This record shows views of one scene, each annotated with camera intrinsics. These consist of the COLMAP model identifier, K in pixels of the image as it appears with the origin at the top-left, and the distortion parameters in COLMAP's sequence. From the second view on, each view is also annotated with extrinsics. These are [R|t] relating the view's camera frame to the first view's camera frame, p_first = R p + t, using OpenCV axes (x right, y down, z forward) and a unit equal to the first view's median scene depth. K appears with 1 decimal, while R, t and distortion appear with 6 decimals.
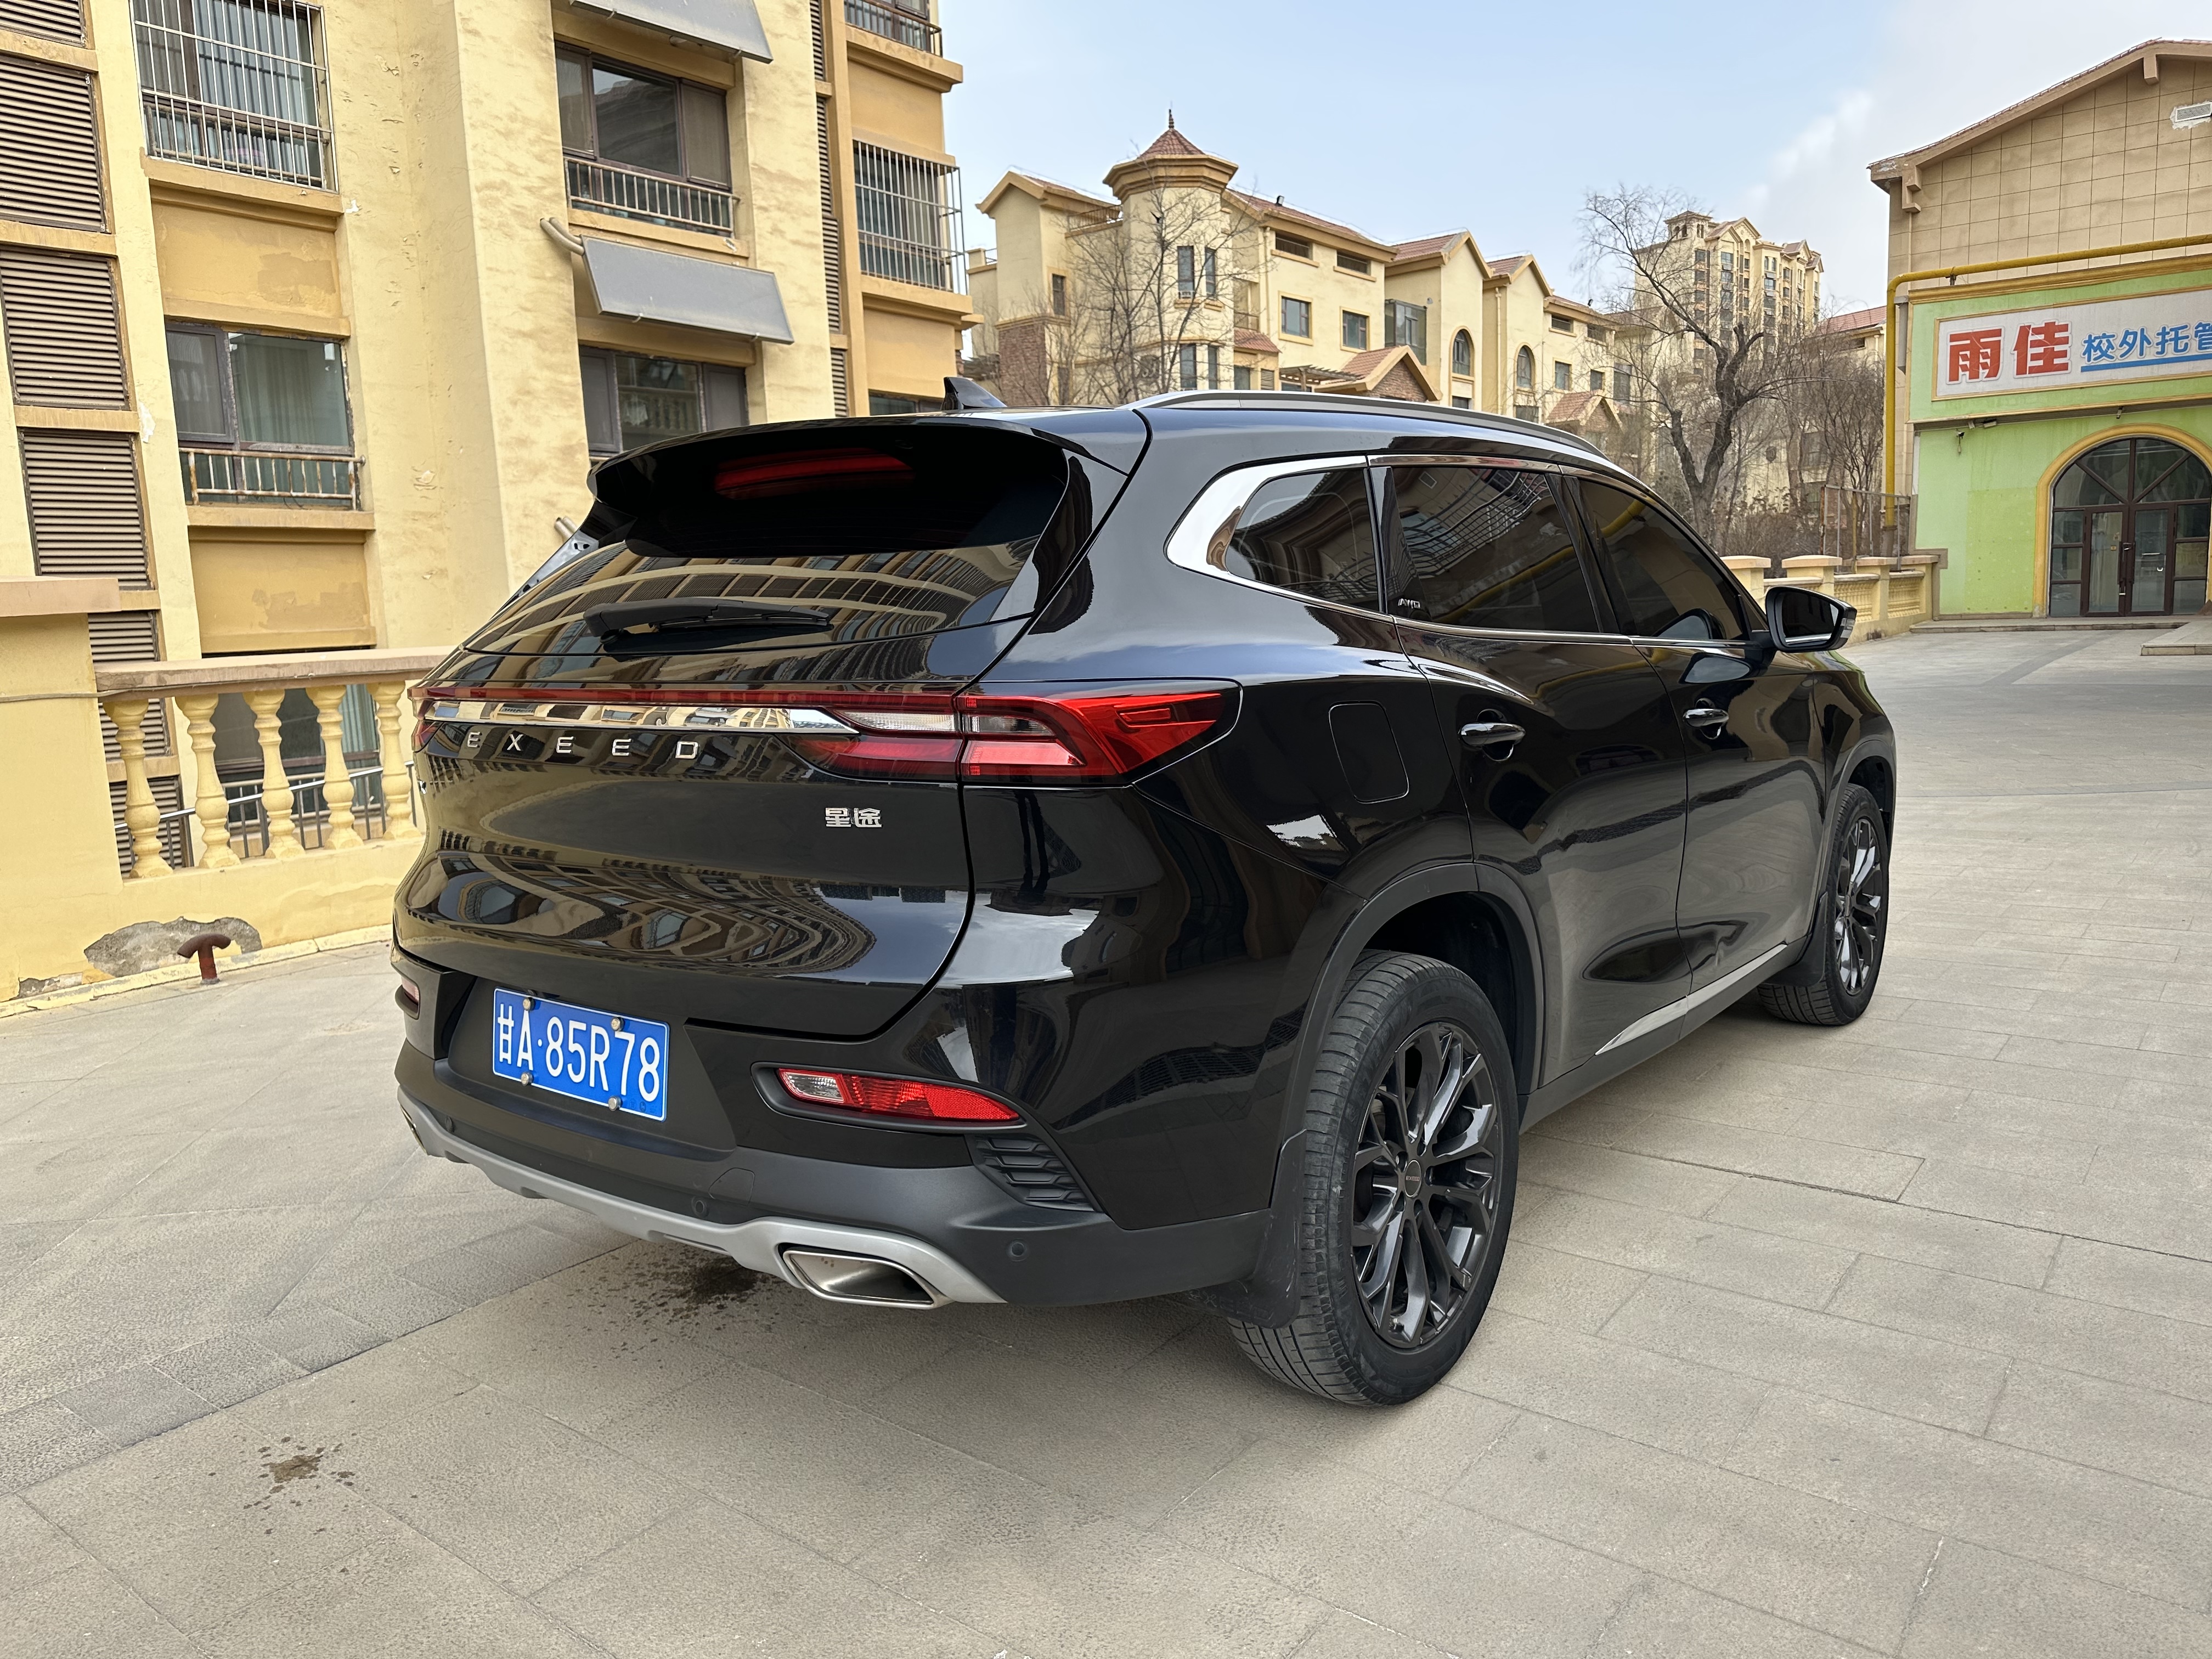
lens RADIAL K [[1499.7, 0, 1132.1], [0, 1499.7, 835.4], [0, 0, 1]] dist [0.028244, -0.033410]
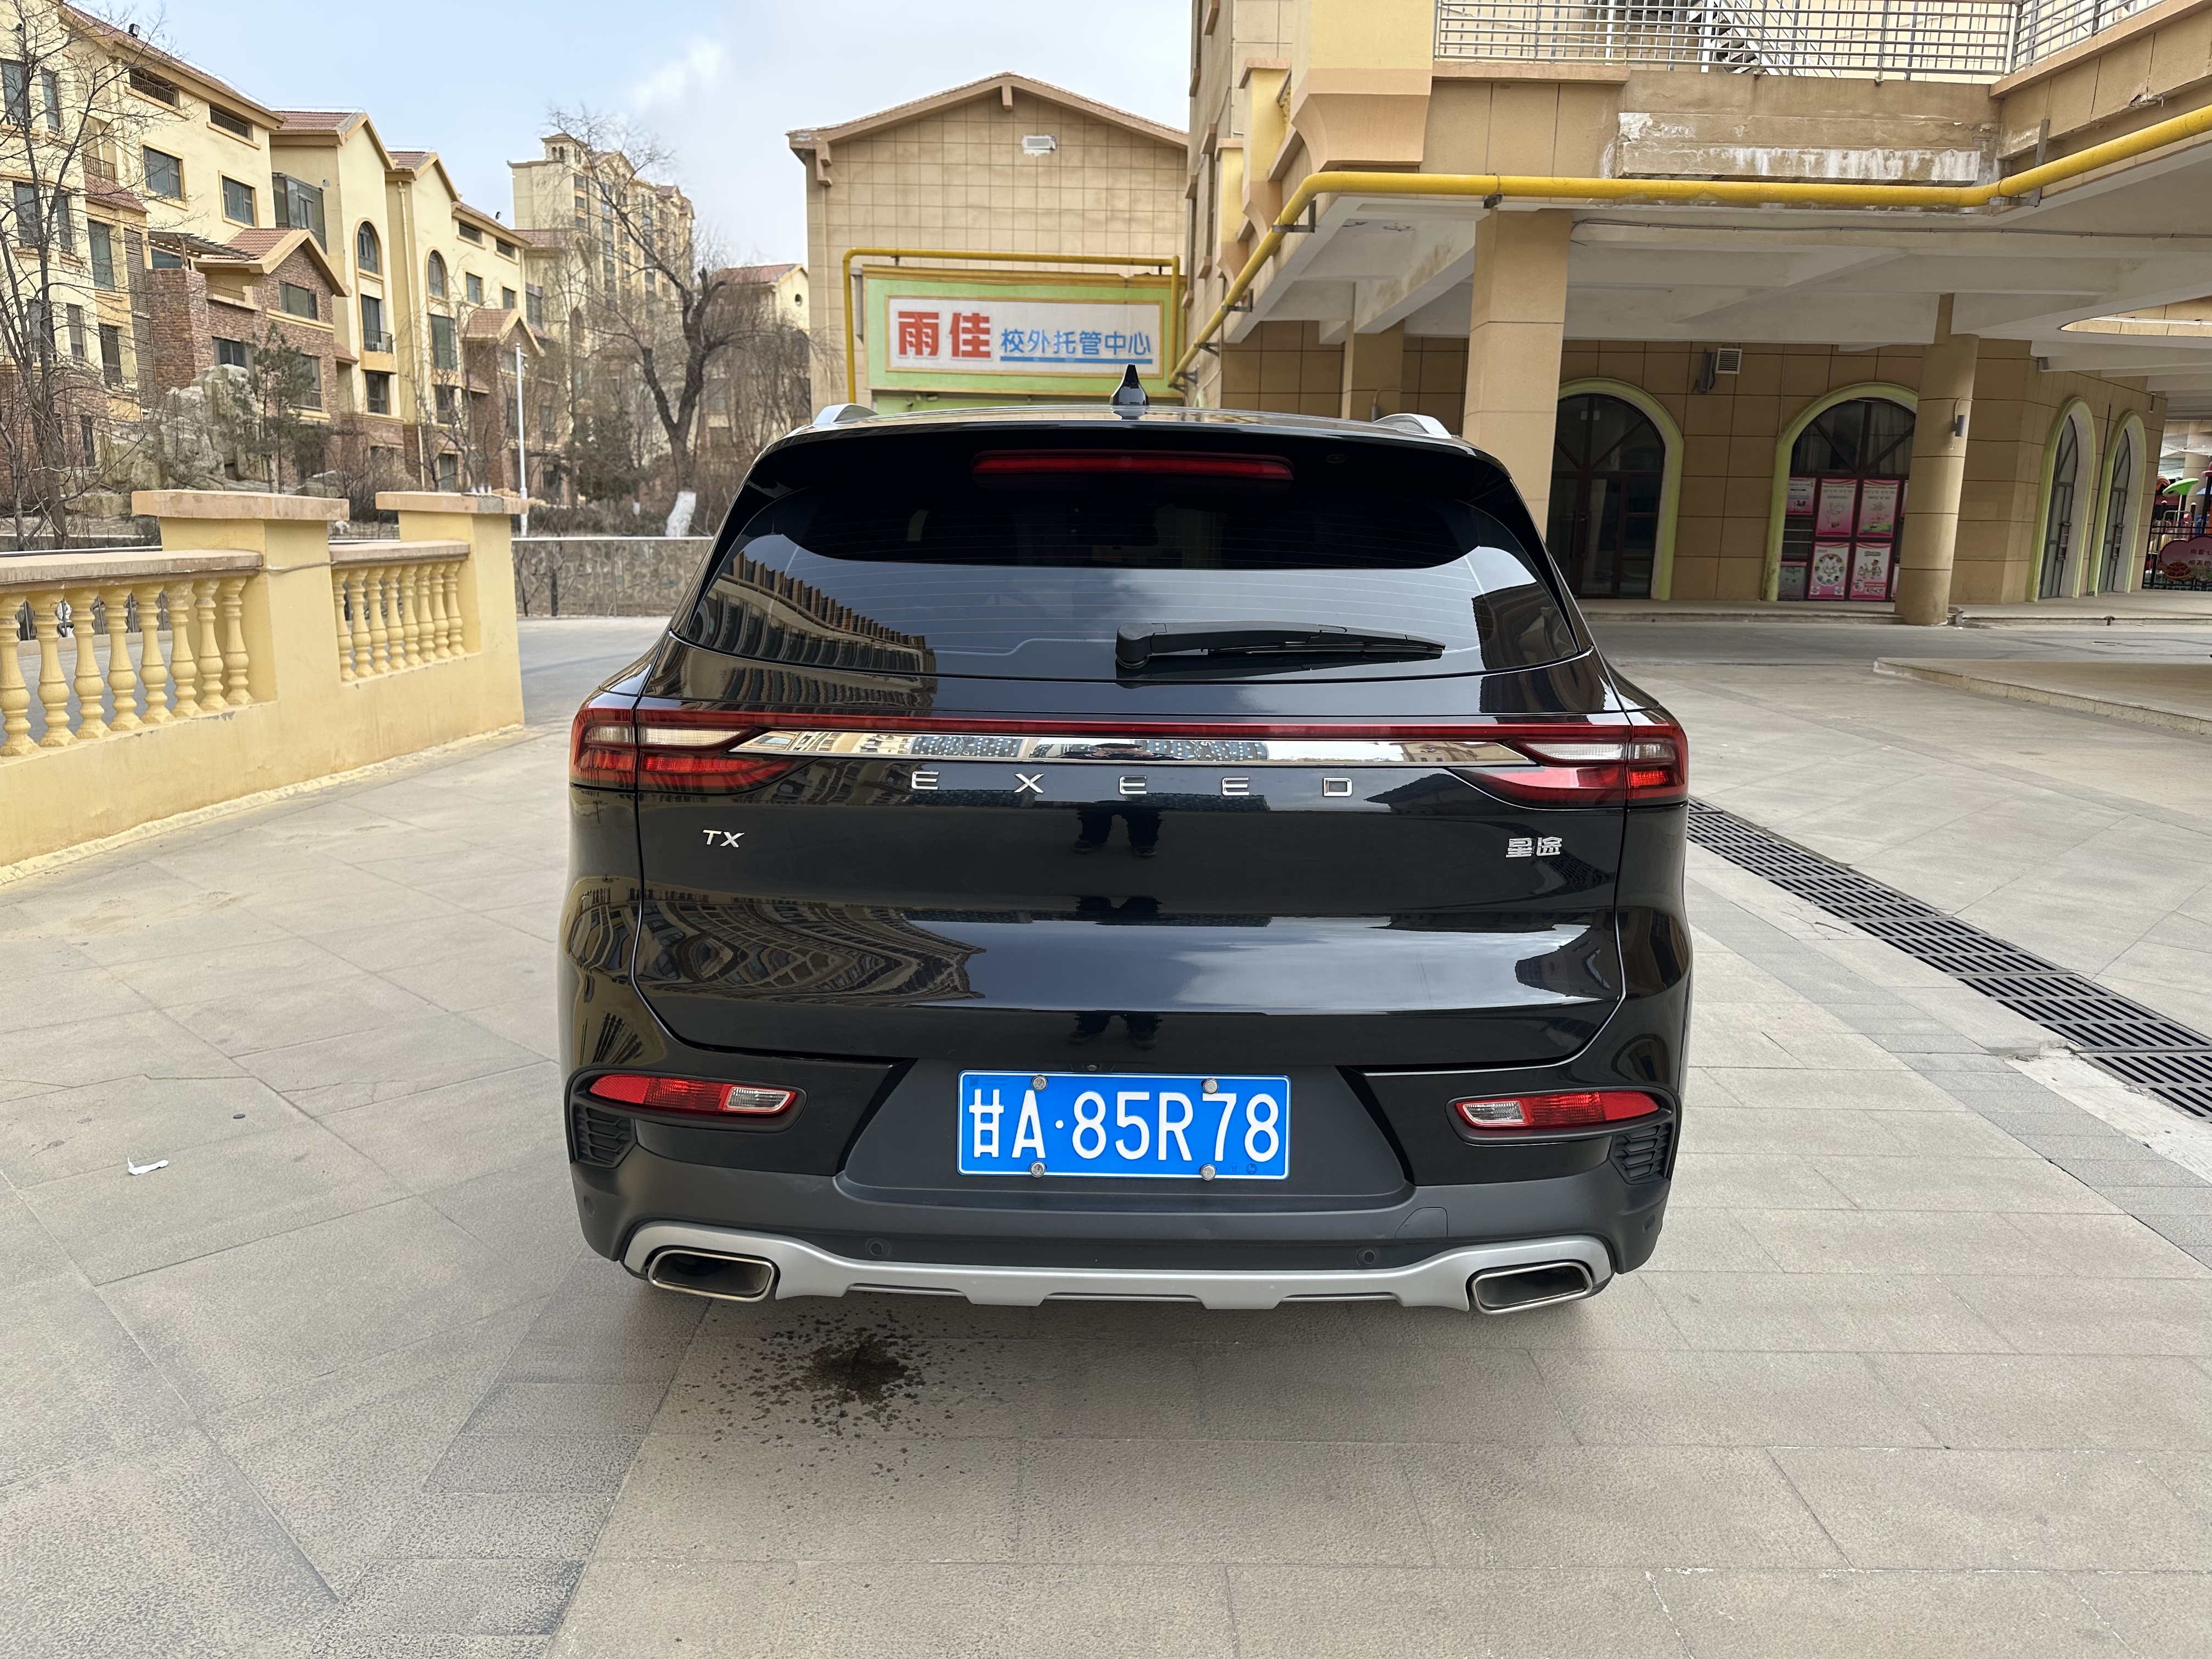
lens RADIAL K [[1499.7, 0, 1118.5], [0, 1499.7, 854.5], [0, 0, 1]] dist [0.028244, -0.033410]
pose [[0.797063, -0.077464, 0.598907, -0.846458], [0.045464, 0.996622, 0.068399, -0.071952], [-0.602182, -0.027289, 0.797892, 0.289313]]
